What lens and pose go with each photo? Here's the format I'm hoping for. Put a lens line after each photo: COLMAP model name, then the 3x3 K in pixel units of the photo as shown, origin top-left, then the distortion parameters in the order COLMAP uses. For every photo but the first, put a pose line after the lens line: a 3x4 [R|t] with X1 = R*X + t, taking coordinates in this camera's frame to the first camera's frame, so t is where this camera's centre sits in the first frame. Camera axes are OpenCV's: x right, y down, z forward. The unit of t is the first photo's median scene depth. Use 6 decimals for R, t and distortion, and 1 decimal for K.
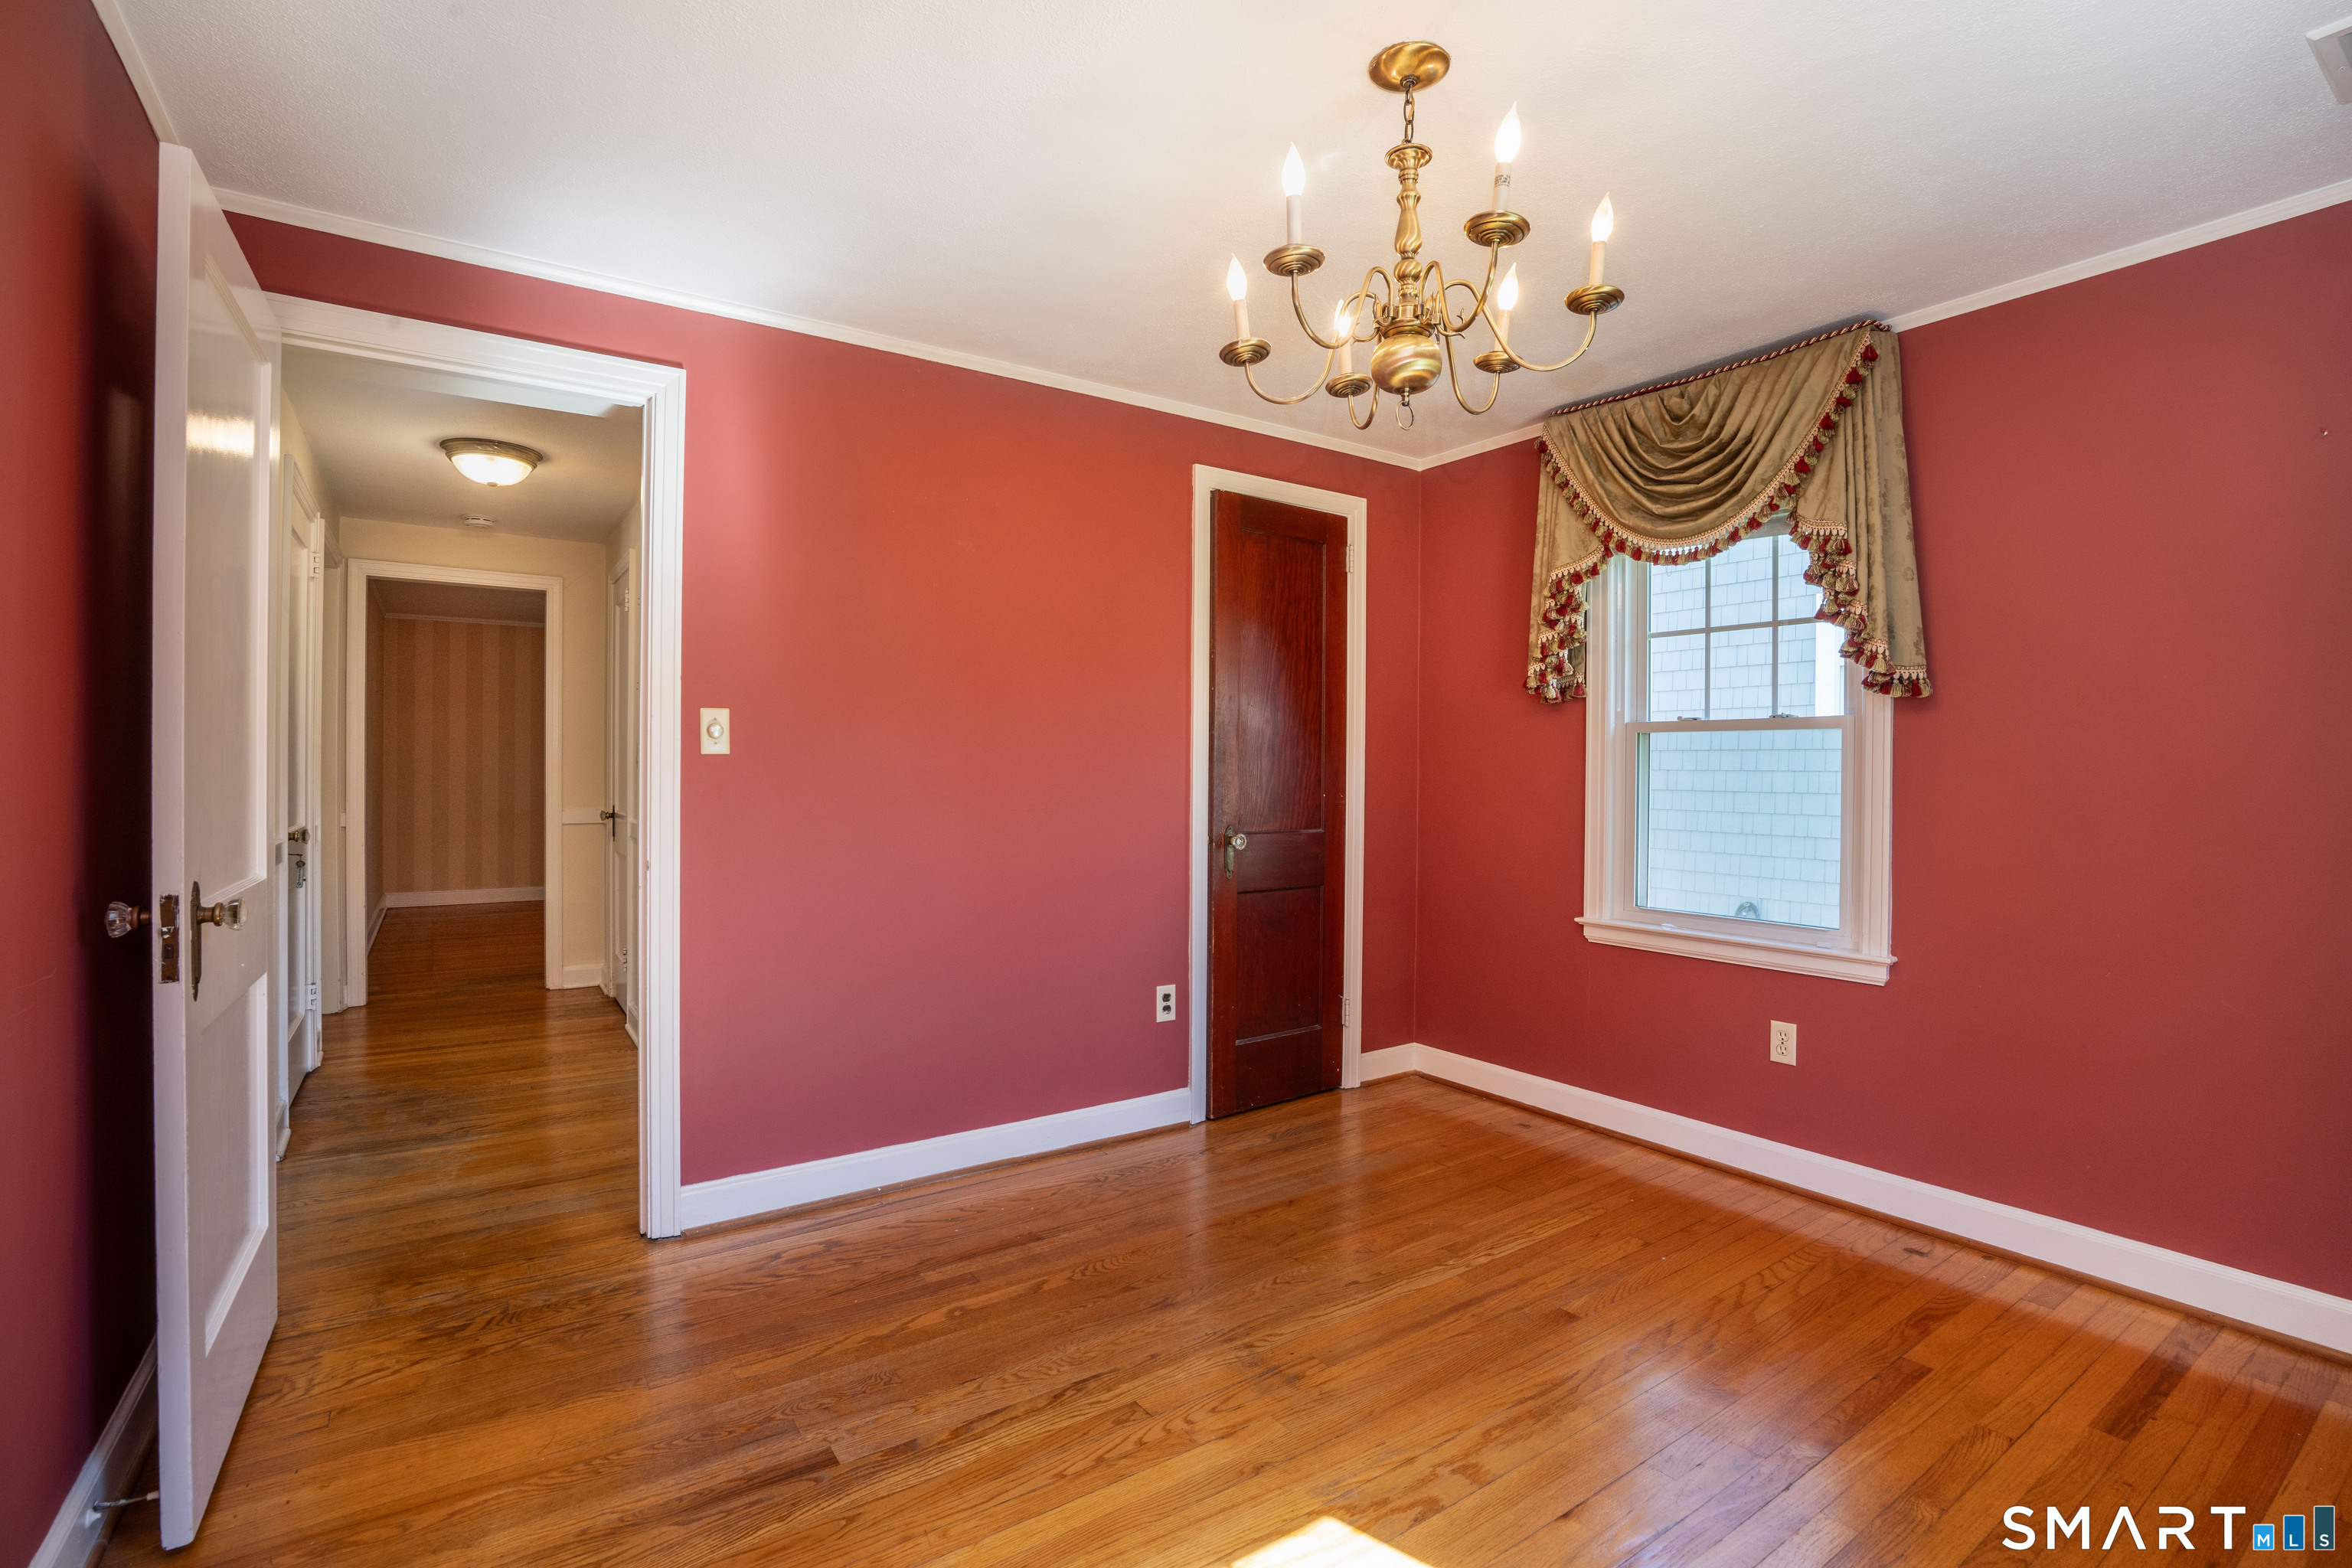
lens RADIAL K [[1083.1, 0, 1165.1], [0, 1083.1, 768.7], [0, 0, 1]] dist [-0.060027, 0.022336]
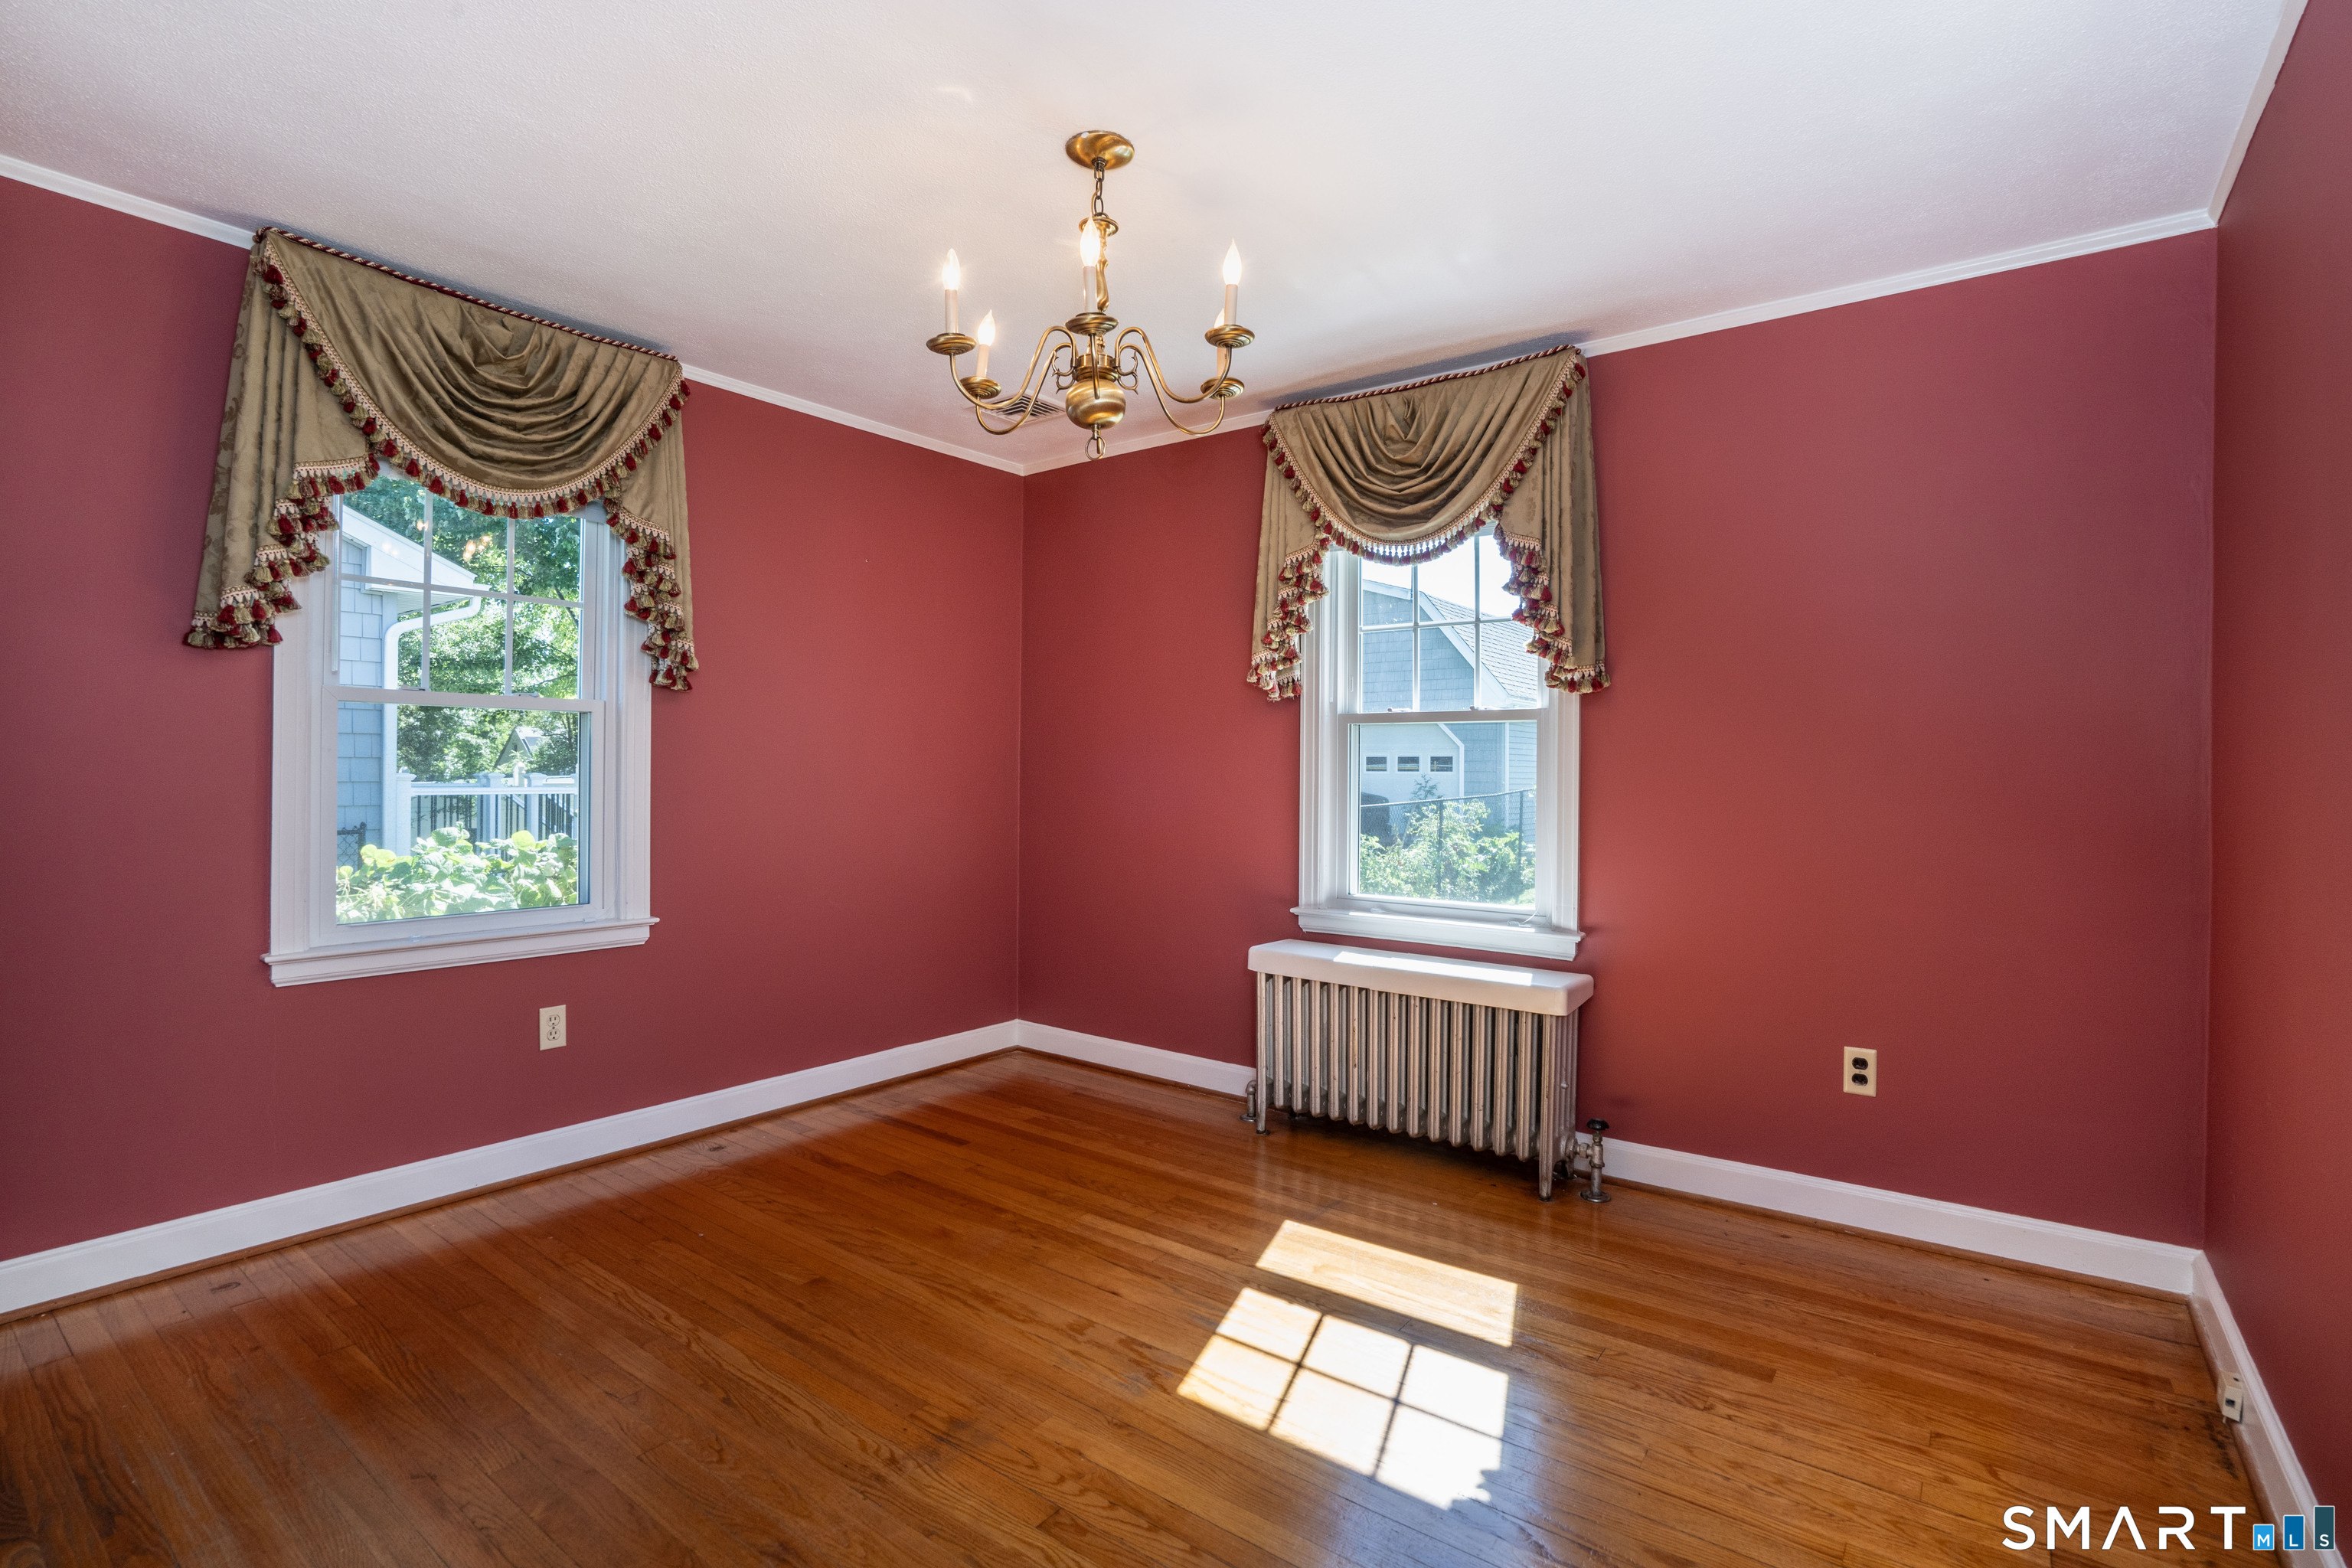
lens RADIAL K [[1083.1, 0, 1165.1], [0, 1083.1, 768.7], [0, 0, 1]] dist [-0.060027, 0.022336]
pose [[-0.314881, 0.002779, 0.949127, -0.598858], [0.000592, 0.999996, -0.002732, 0.023075], [-0.949131, -0.000299, -0.314882, 0.862818]]
